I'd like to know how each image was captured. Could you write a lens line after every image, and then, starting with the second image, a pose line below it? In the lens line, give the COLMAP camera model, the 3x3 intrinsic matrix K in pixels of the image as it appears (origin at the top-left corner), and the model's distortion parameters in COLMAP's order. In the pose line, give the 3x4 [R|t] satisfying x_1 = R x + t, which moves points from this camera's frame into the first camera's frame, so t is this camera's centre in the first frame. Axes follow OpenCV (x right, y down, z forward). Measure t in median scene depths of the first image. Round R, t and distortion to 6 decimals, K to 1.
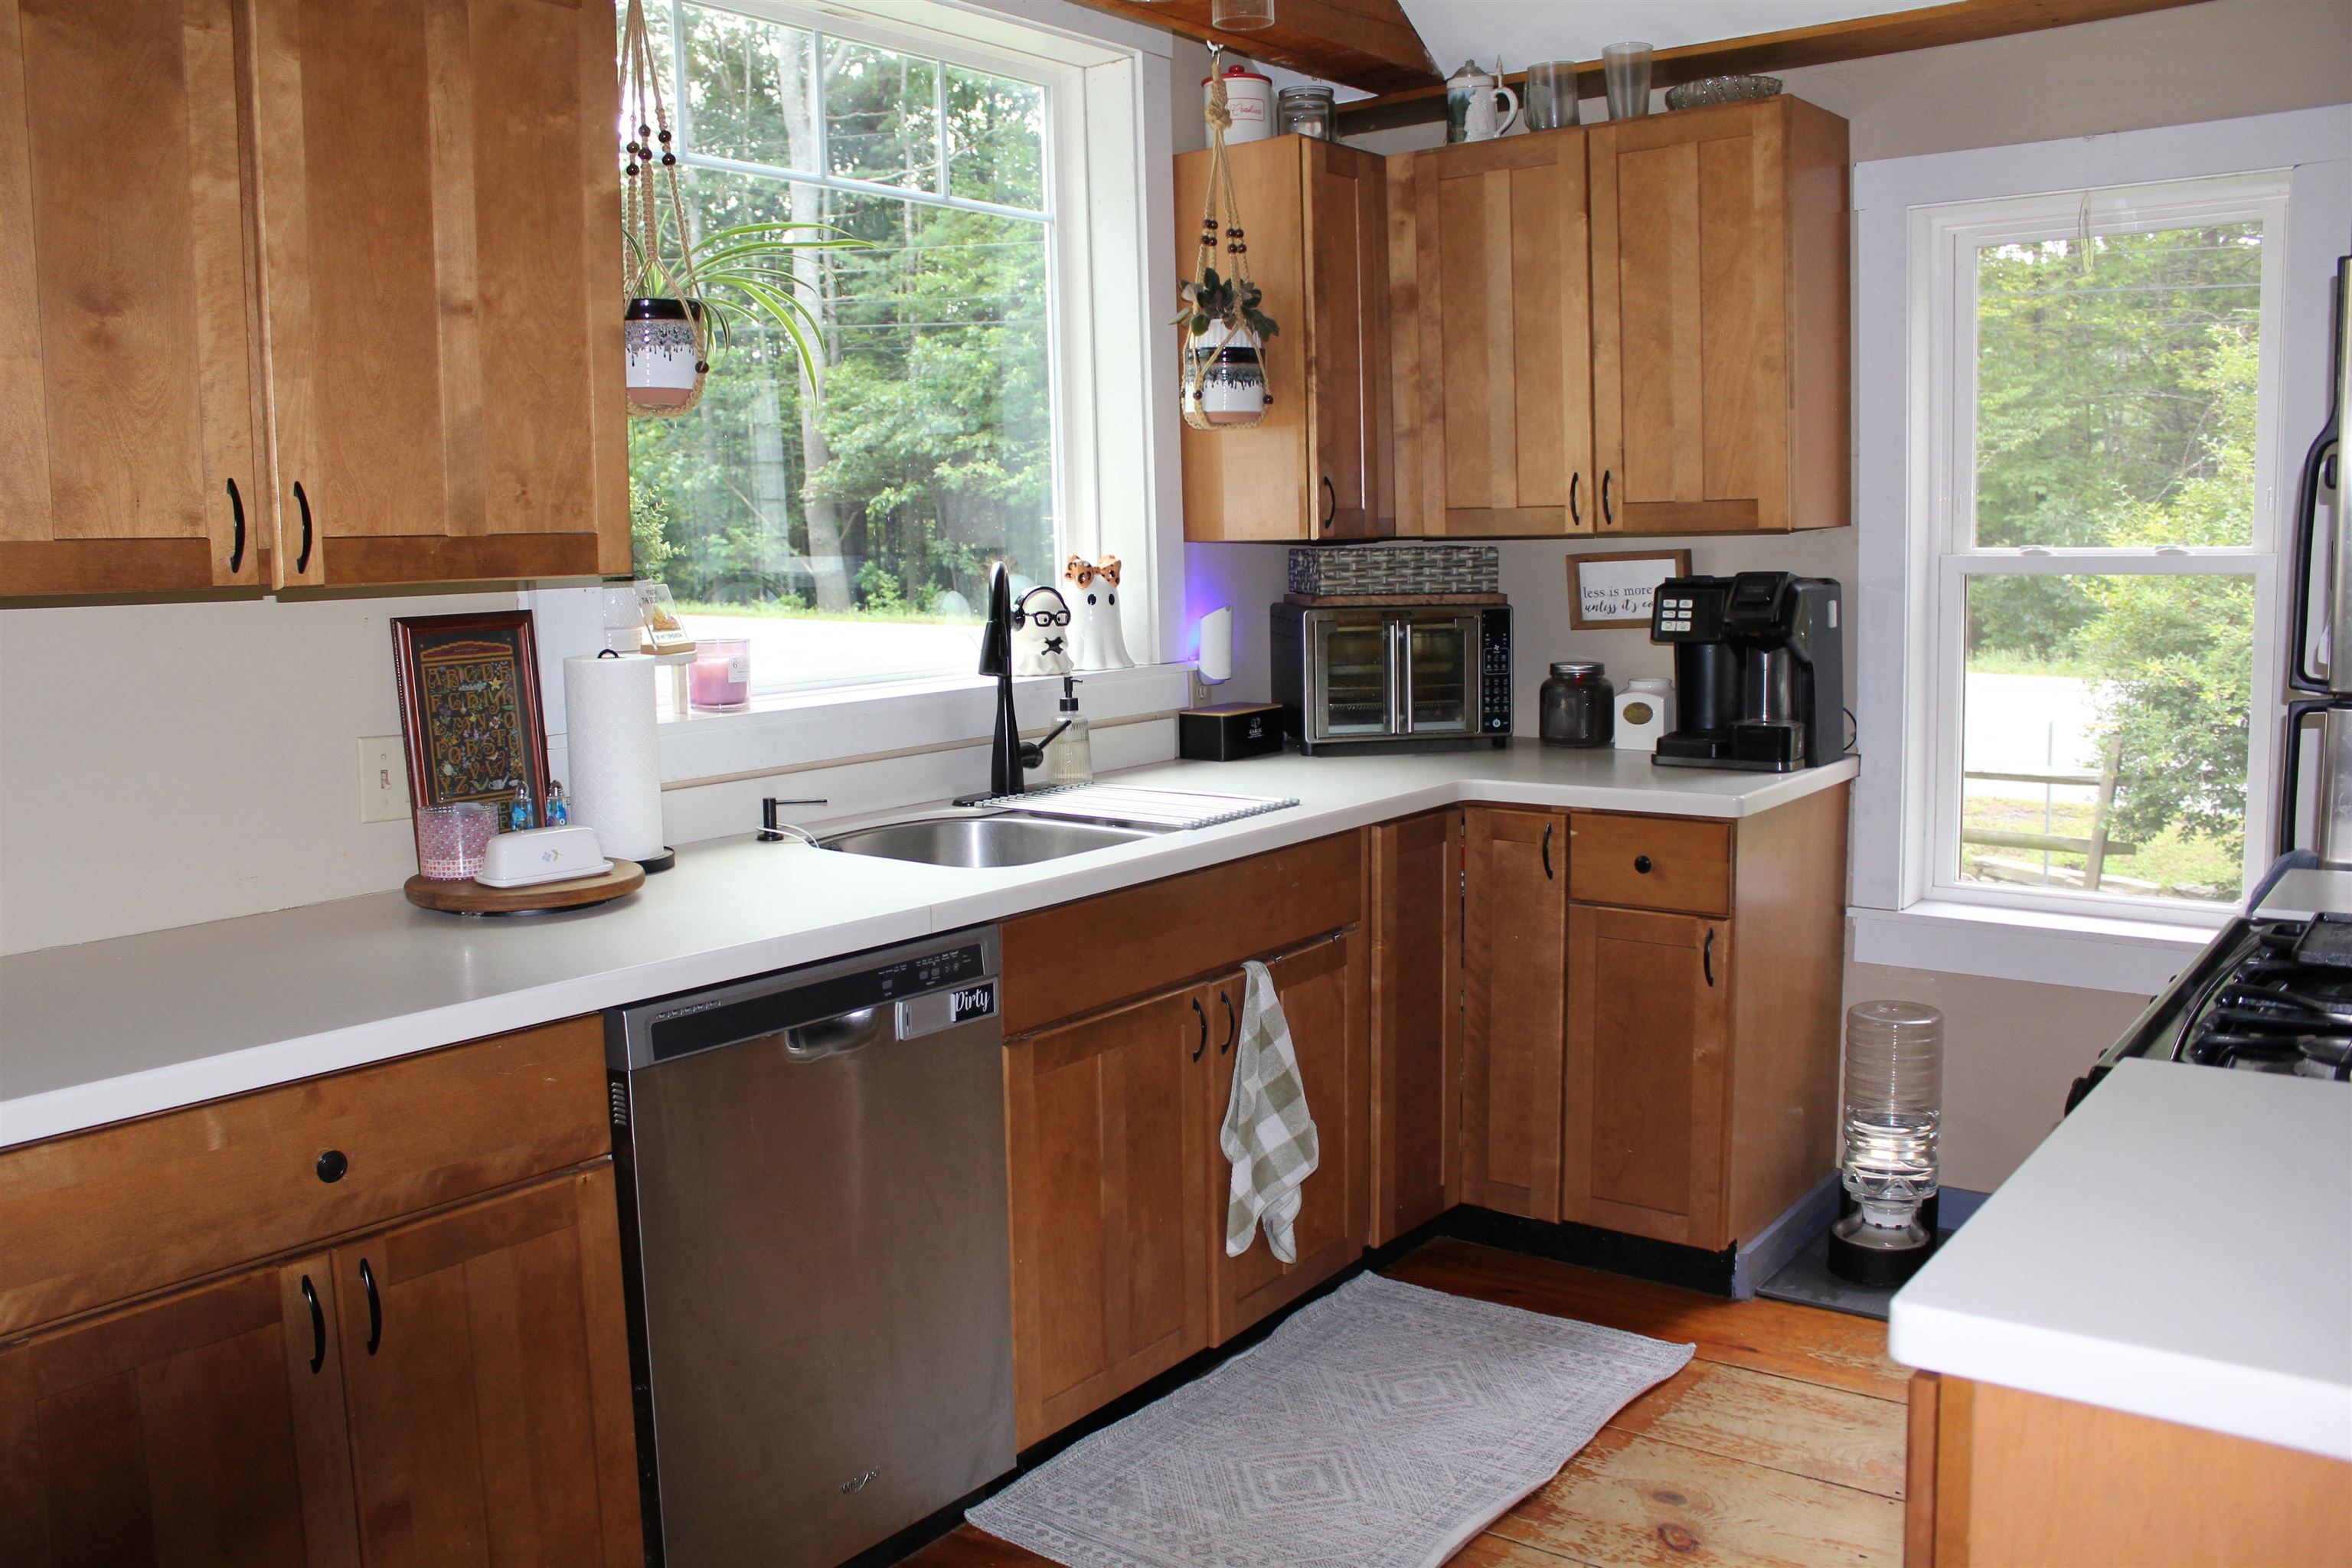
lens RADIAL K [[1946.7, 0, 1174.5], [0, 1946.7, 785.0], [0, 0, 1]] dist [-0.155824, 0.127160]
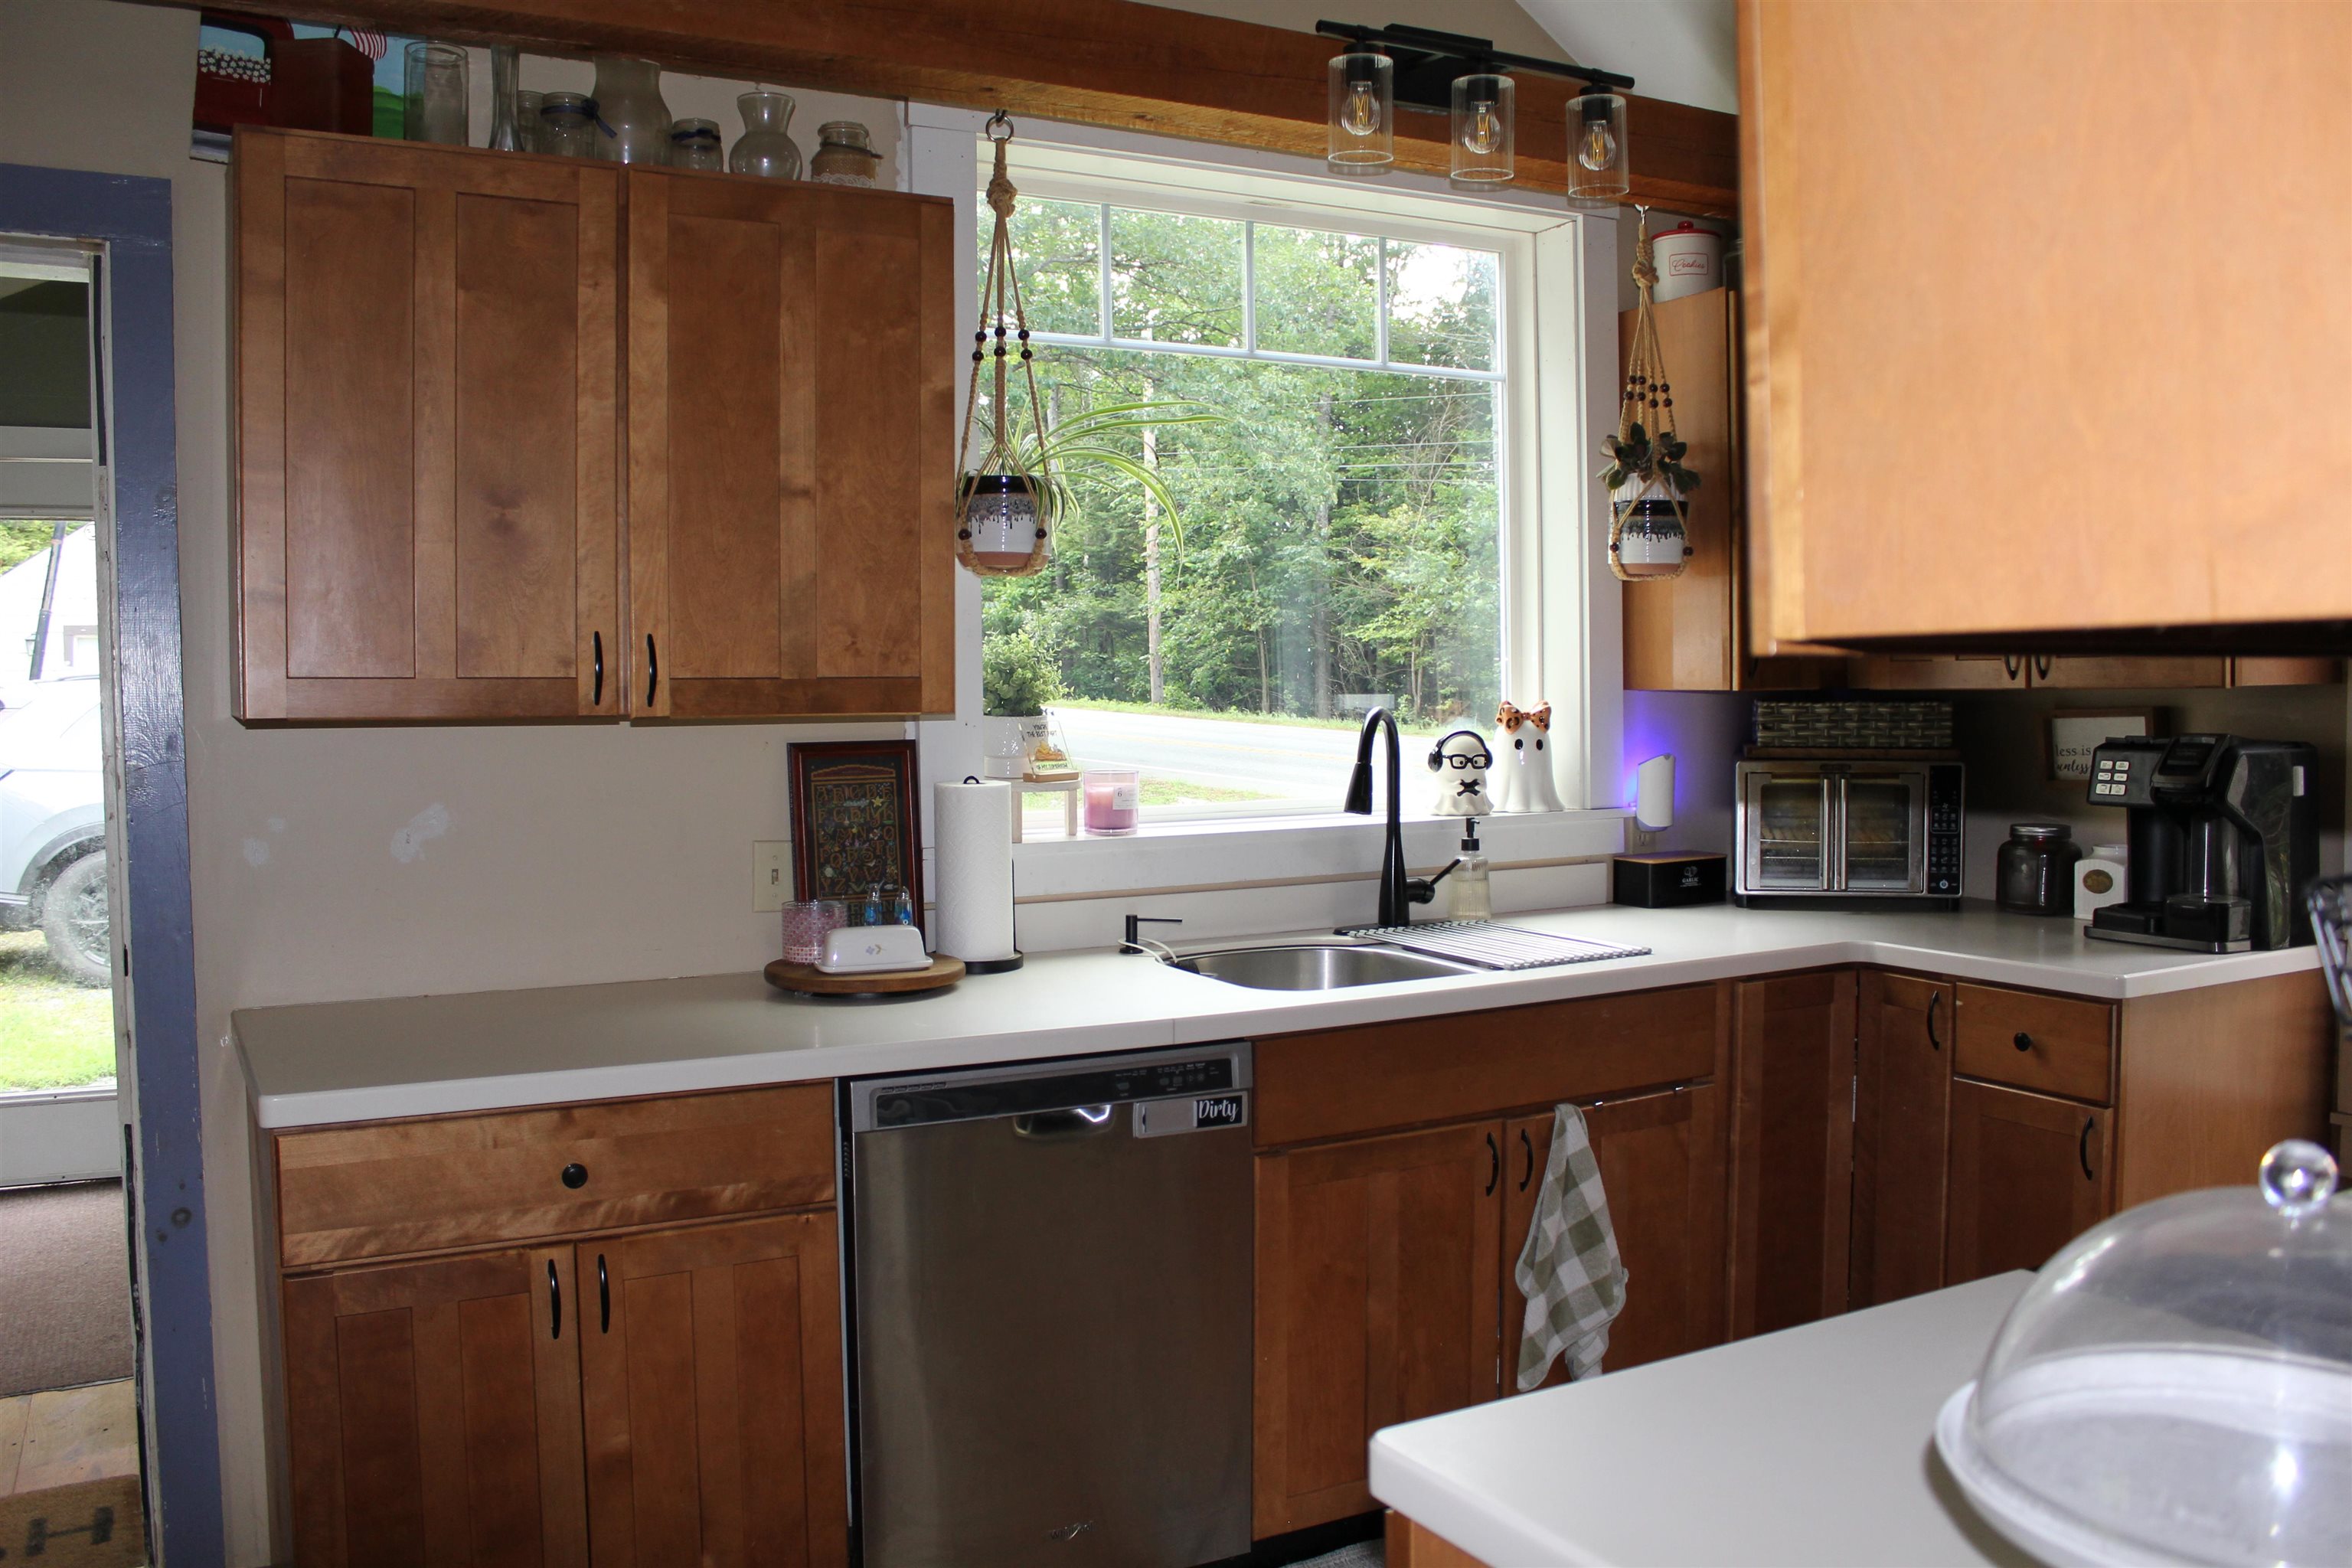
lens RADIAL K [[1946.7, 0, 1167.4], [0, 1946.7, 789.0], [0, 0, 1]] dist [-0.155824, 0.127160]
pose [[0.915045, 0.036300, -0.401716, 0.272025], [-0.062002, 0.996764, -0.051161, -0.010081], [0.398559, 0.071721, 0.914334, -0.019427]]
